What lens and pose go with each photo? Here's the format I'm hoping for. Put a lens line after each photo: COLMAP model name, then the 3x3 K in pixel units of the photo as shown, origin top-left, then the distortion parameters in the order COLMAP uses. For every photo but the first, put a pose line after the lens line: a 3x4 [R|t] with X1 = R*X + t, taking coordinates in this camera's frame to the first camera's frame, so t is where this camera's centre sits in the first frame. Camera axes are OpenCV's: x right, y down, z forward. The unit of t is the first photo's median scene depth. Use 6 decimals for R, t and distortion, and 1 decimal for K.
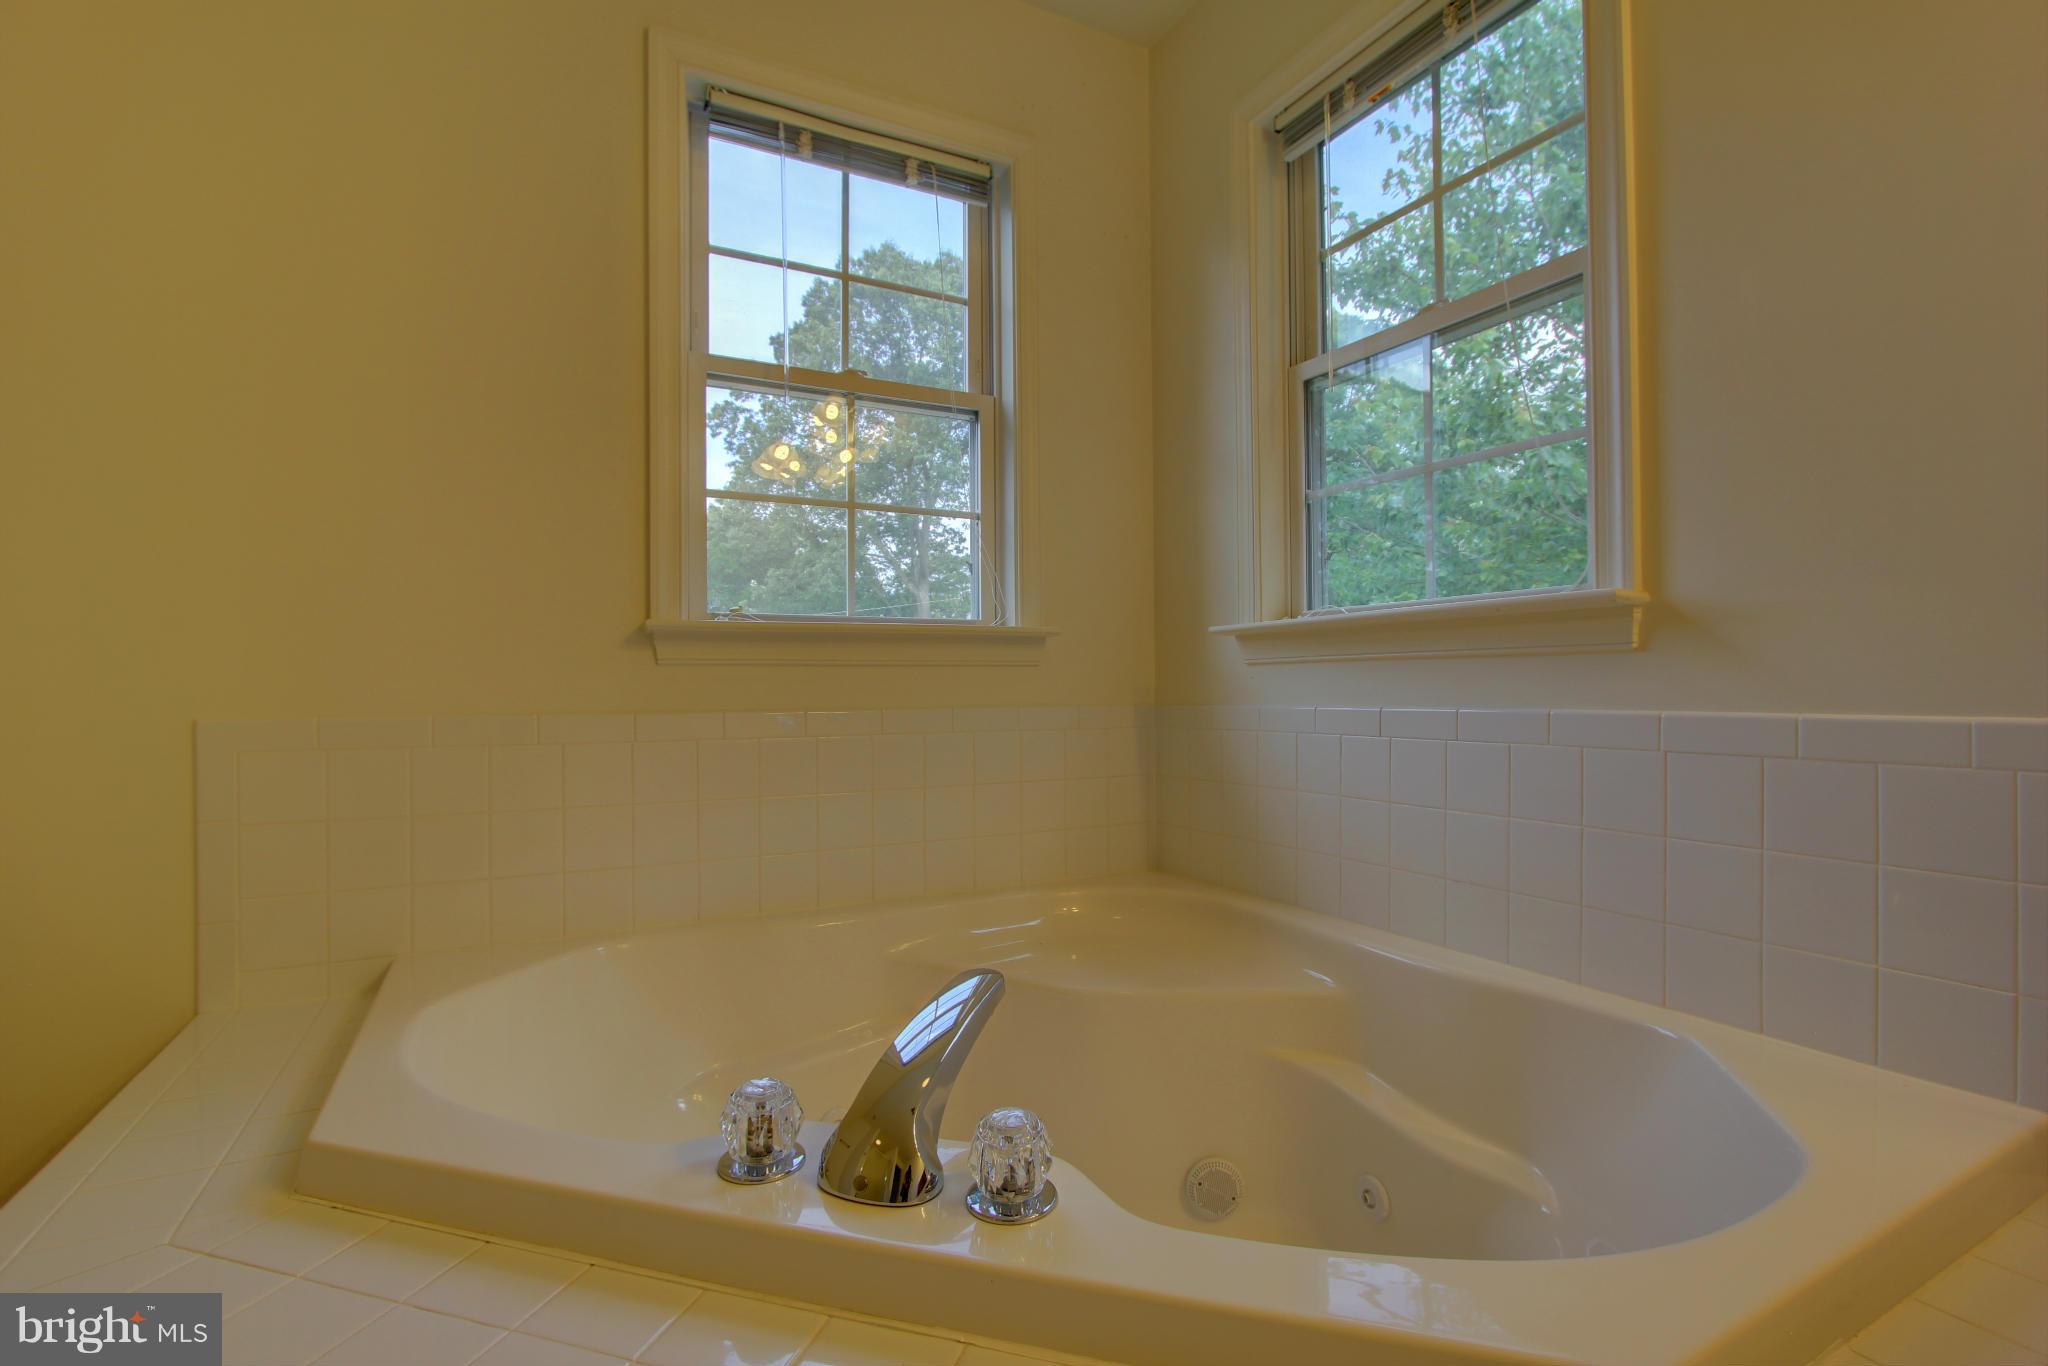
lens RADIAL K [[944.2, 0, 1033.2], [0, 944.2, 683.9], [0, 0, 1]] dist [-0.015607, 0.000320]
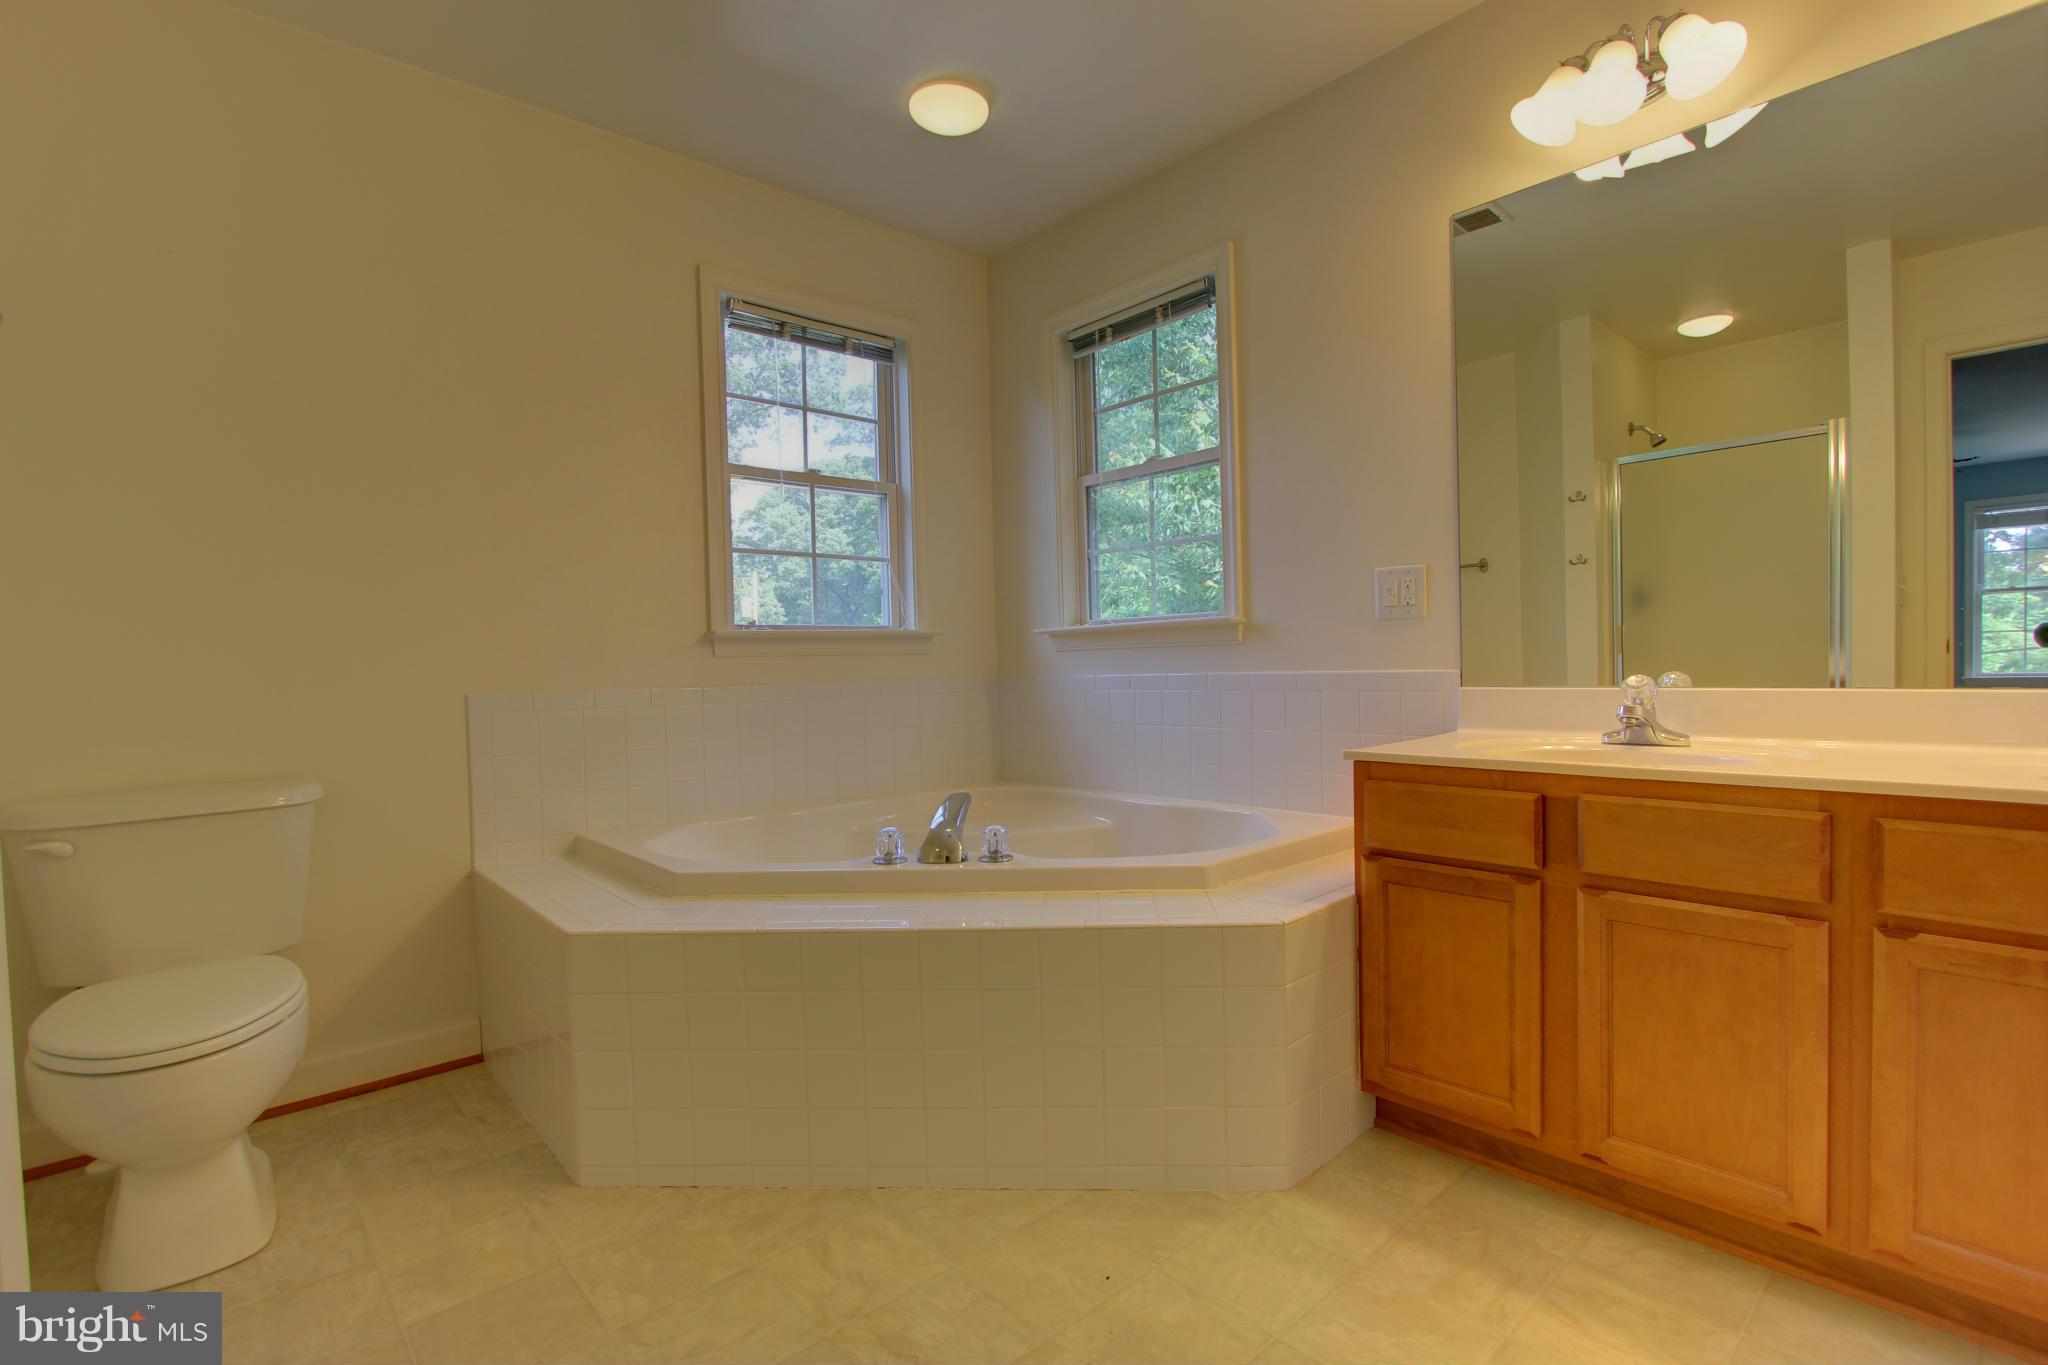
lens RADIAL K [[944.2, 0, 1020.1], [0, 944.2, 688.0], [0, 0, 1]] dist [-0.015607, 0.000320]
pose [[0.972724, -0.021477, 0.230968, -0.233984], [0.016746, 0.999608, 0.022422, 0.005265], [-0.231360, -0.017942, 0.972703, -0.653183]]
